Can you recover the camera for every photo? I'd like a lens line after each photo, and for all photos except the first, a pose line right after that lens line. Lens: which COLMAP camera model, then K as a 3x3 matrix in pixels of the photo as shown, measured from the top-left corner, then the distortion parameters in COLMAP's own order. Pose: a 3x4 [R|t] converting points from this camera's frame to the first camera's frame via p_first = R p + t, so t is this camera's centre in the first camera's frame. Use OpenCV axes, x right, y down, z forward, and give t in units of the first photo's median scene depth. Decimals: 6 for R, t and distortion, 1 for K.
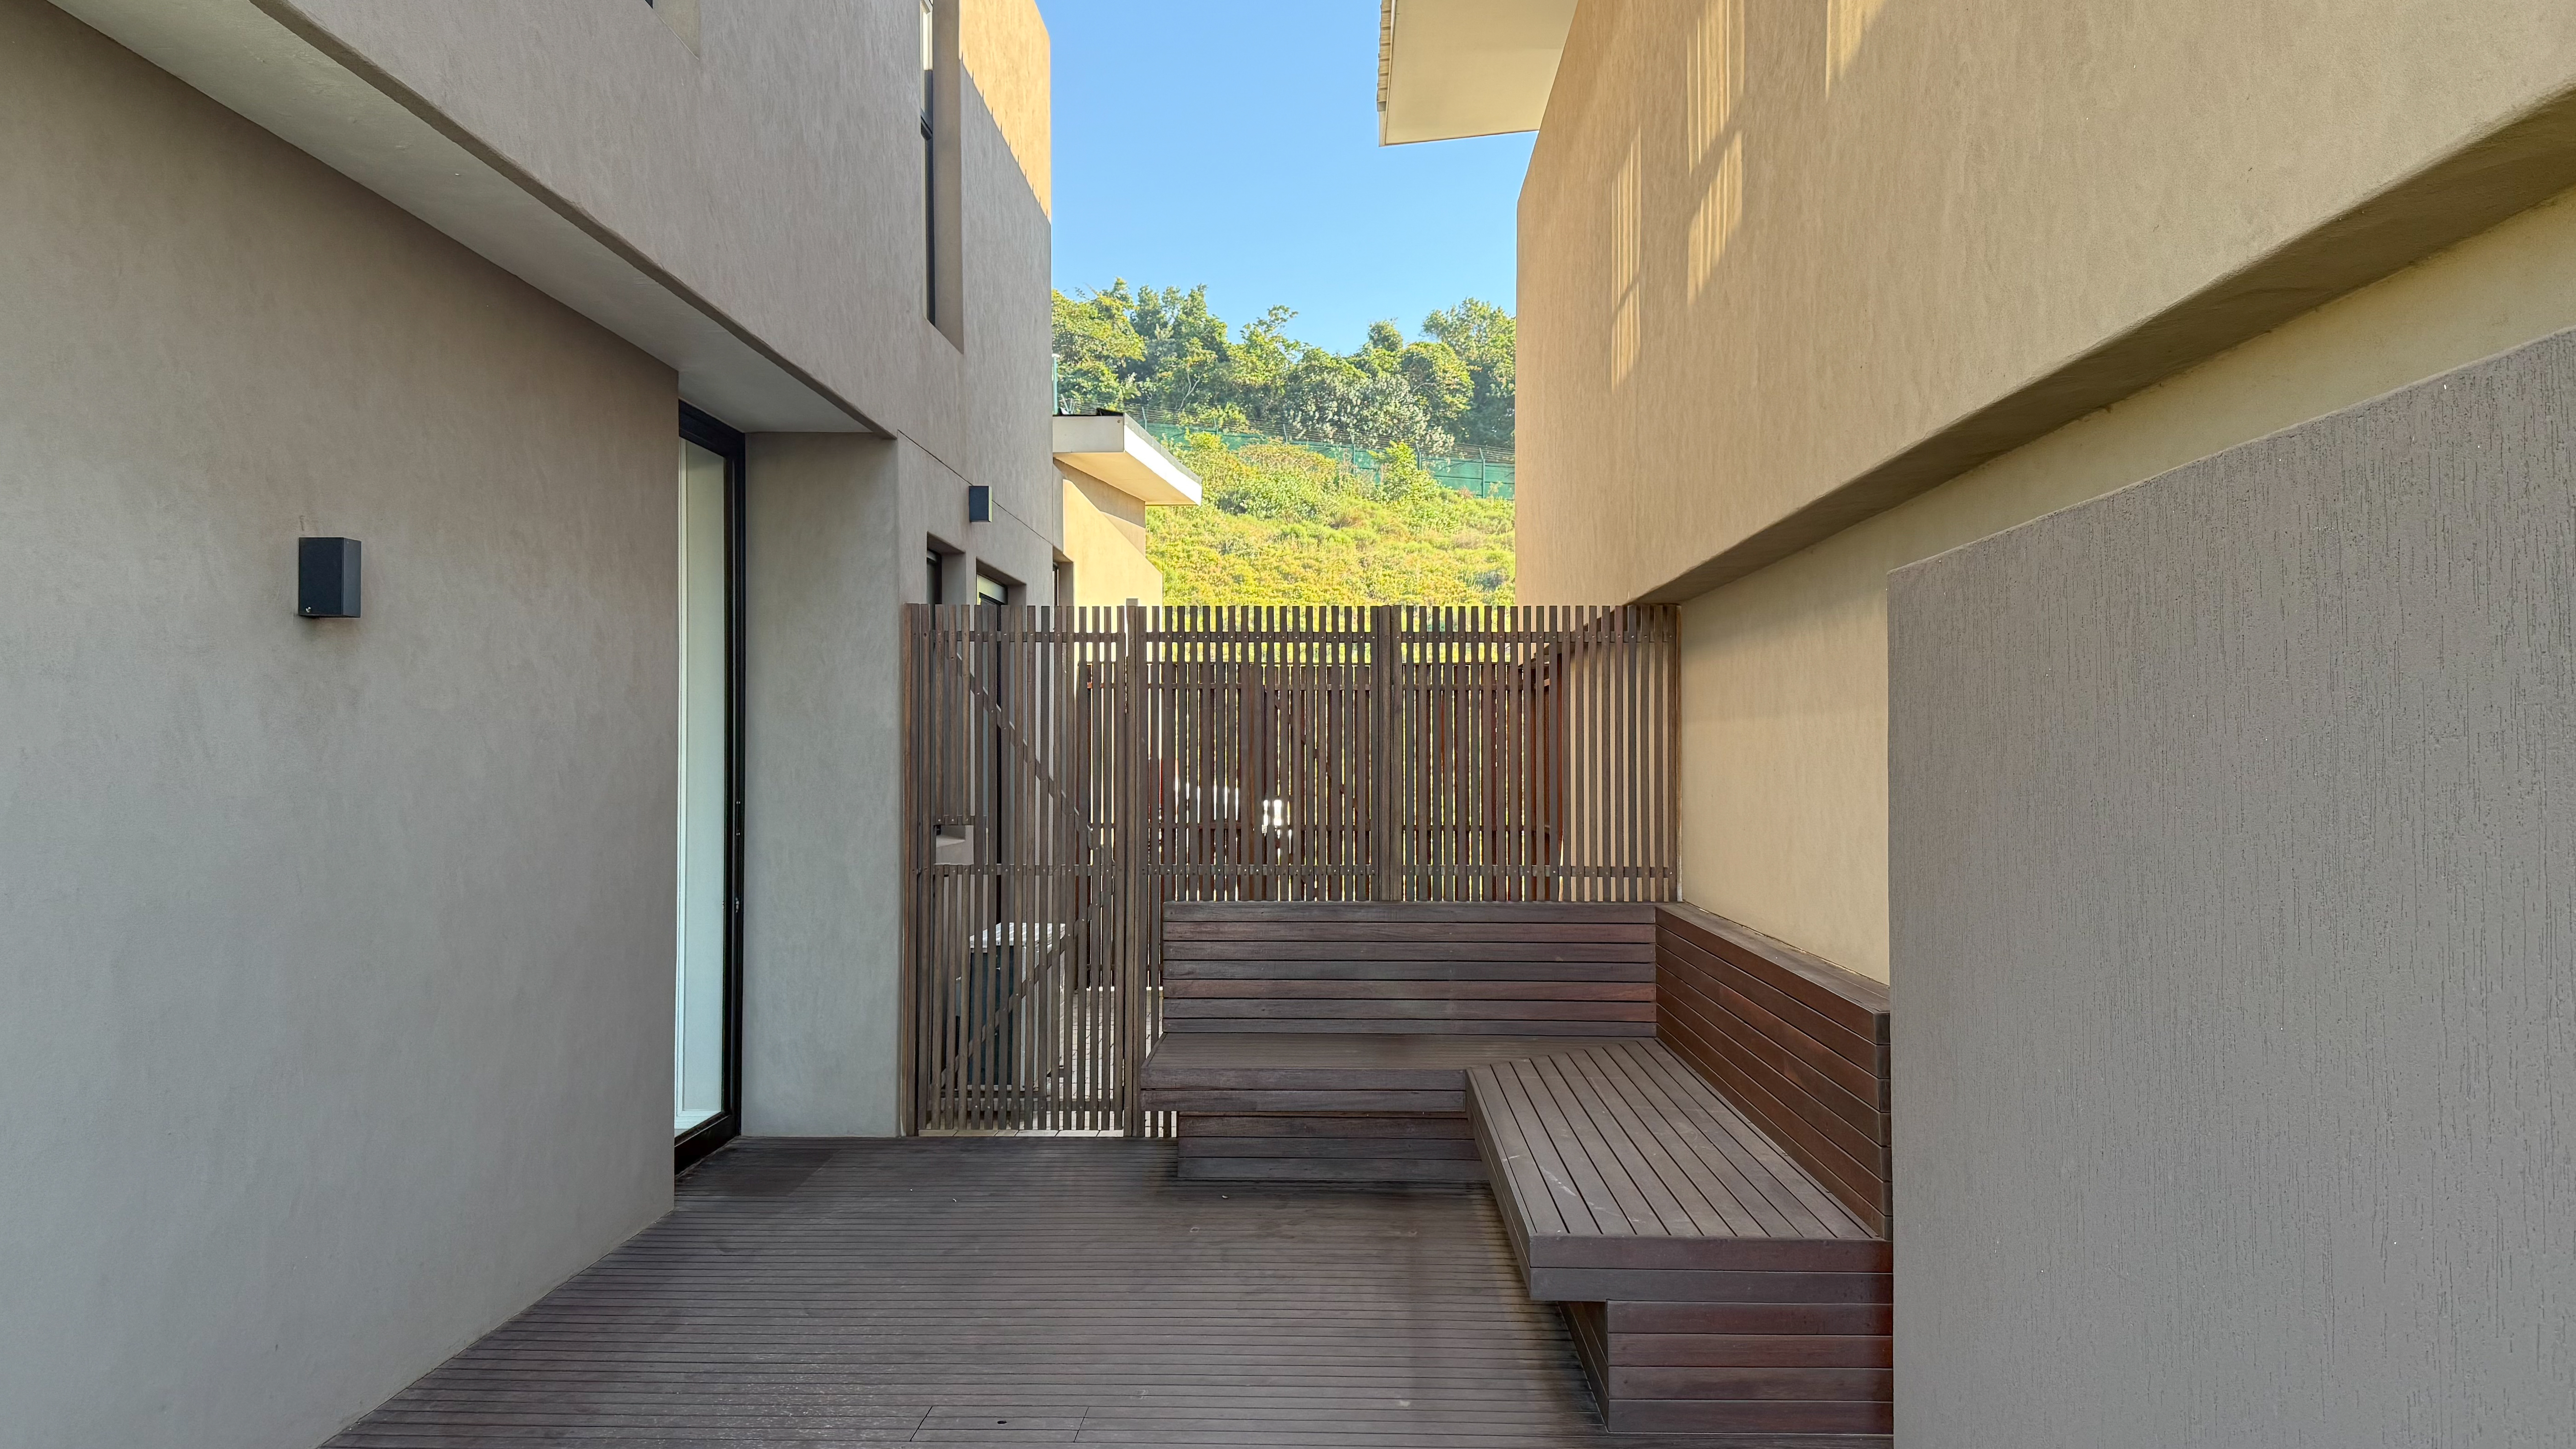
lens RADIAL K [[1804.3, 0, 1283.2], [0, 1804.3, 737.4], [0, 0, 1]] dist [0.006721, -0.017045]
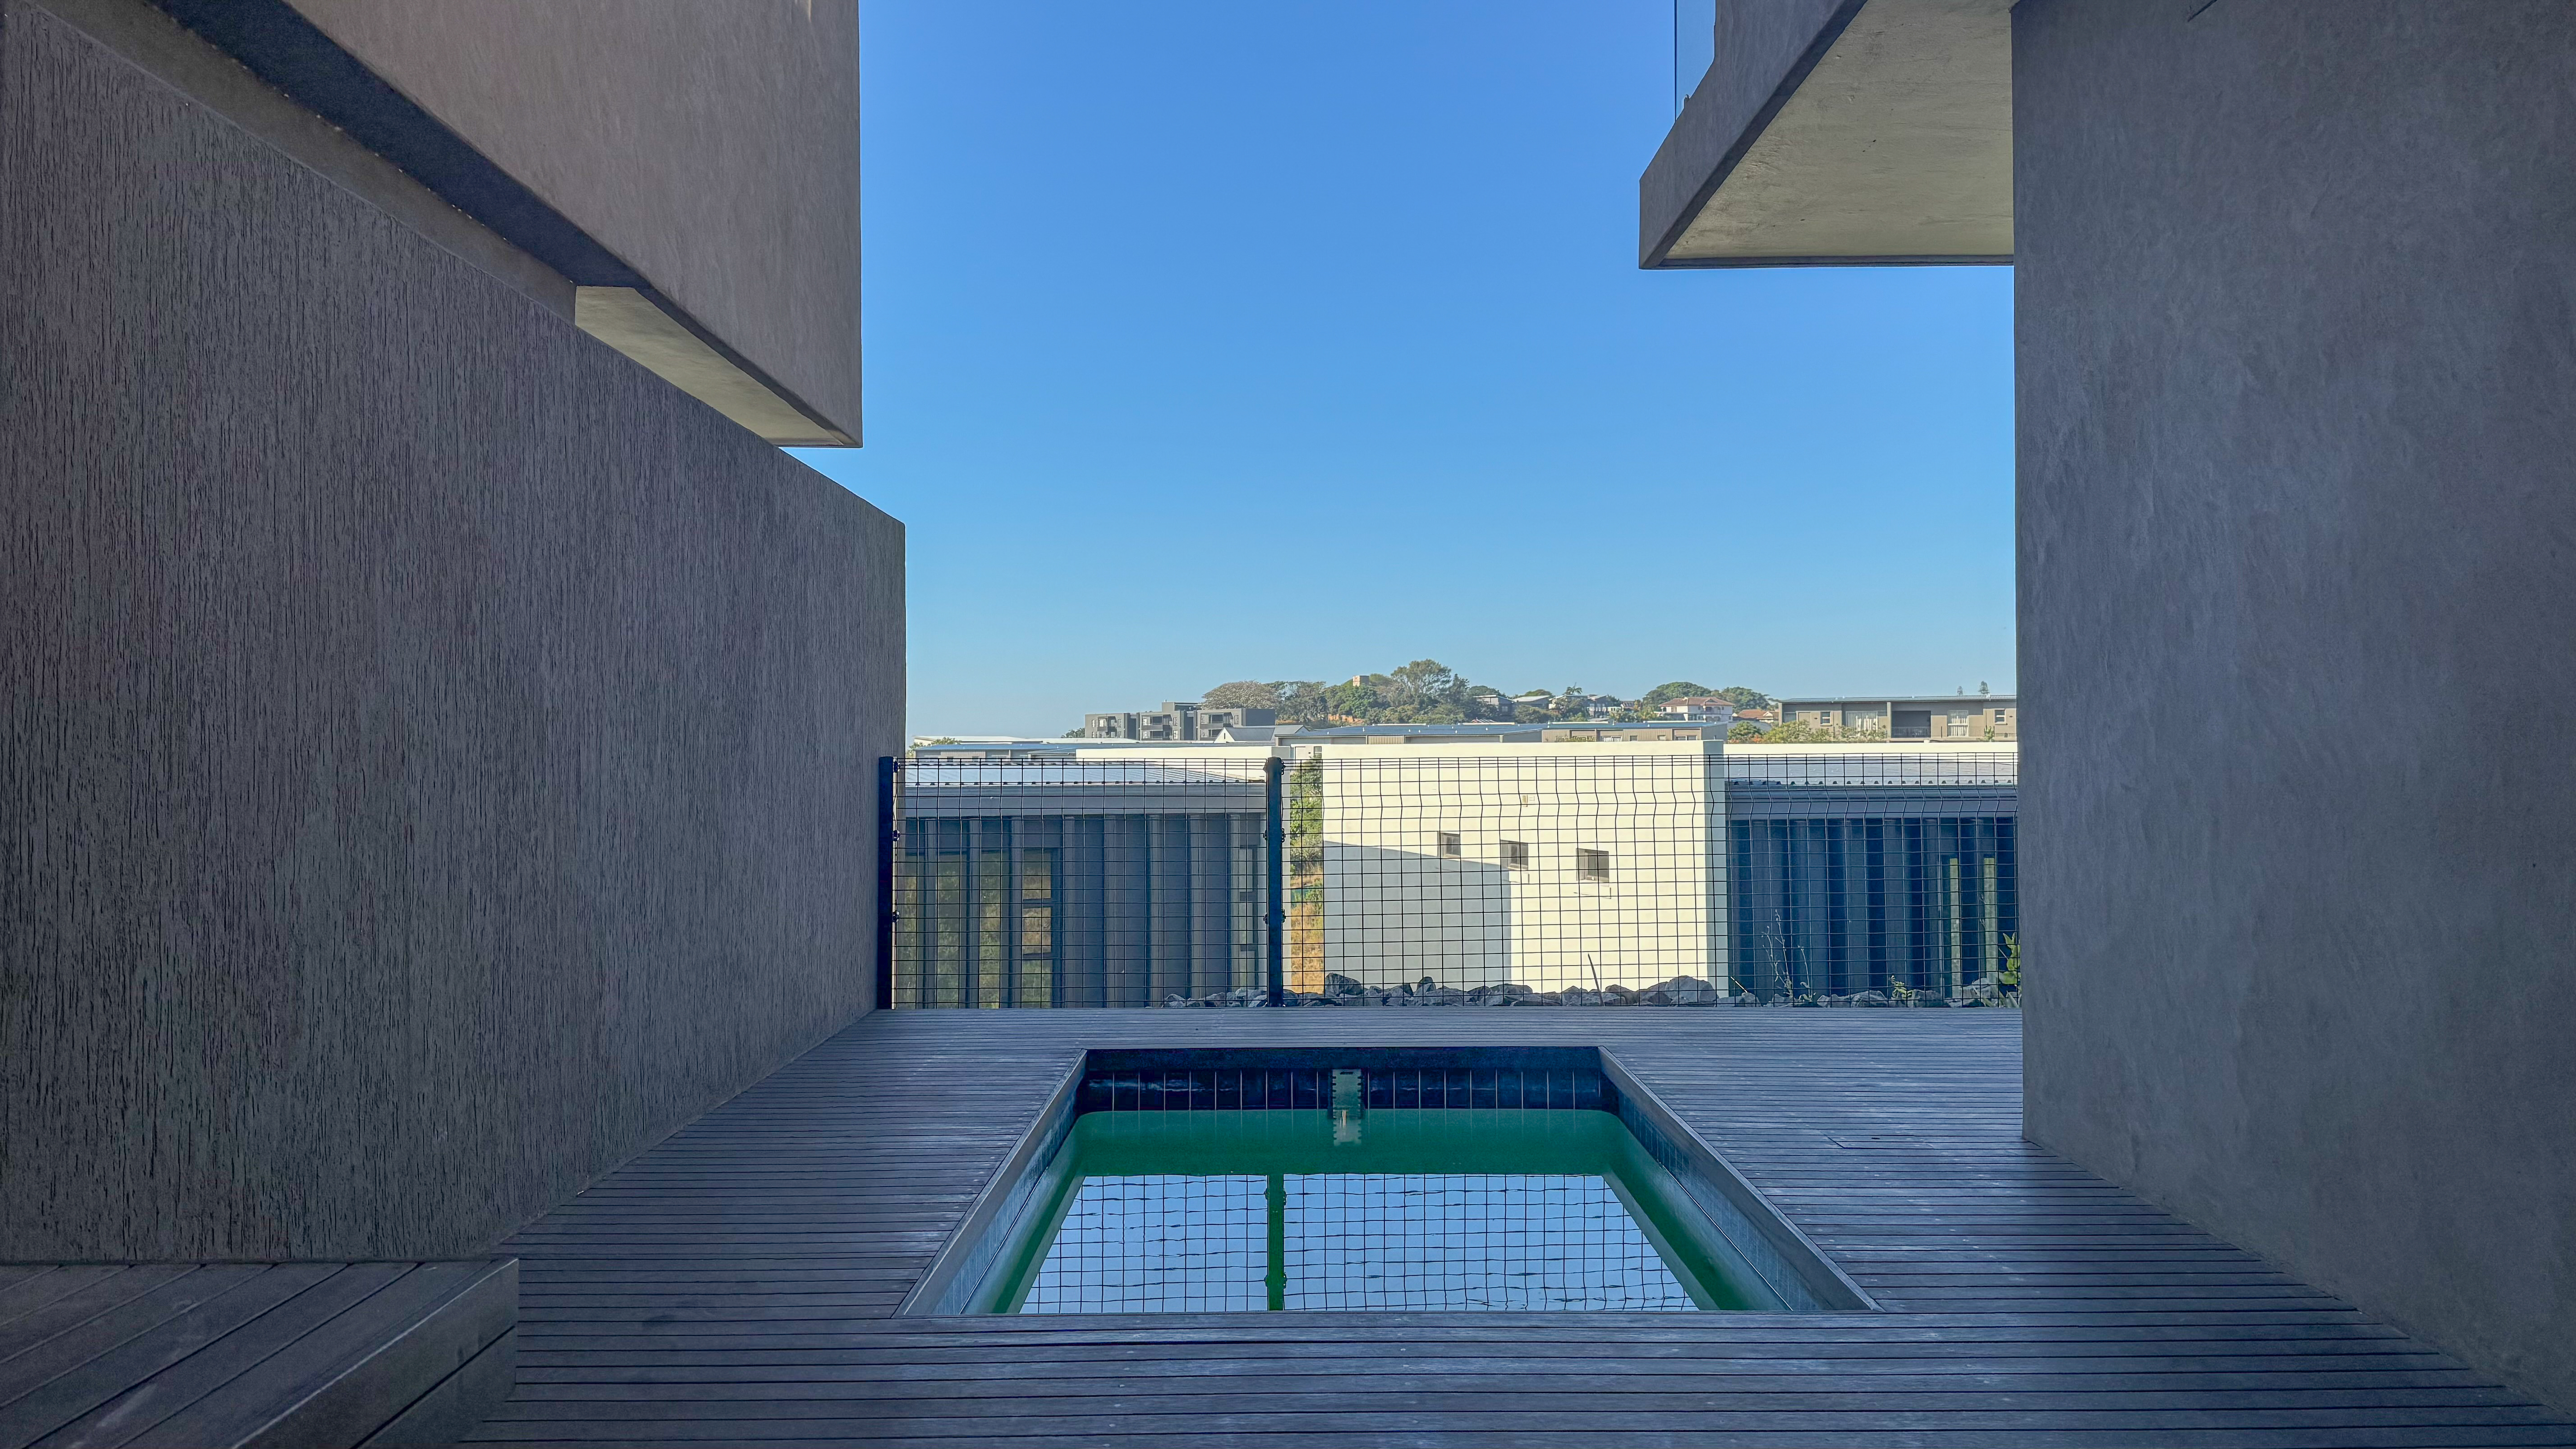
lens RADIAL K [[1804.4, 0, 1260.4], [0, 1804.4, 728.2], [0, 0, 1]] dist [0.006721, -0.017045]
pose [[-0.999318, 0.005350, -0.036523, -0.055962], [0.006347, 0.999609, -0.027250, 0.233374], [0.036363, -0.027463, -0.998961, 2.269250]]
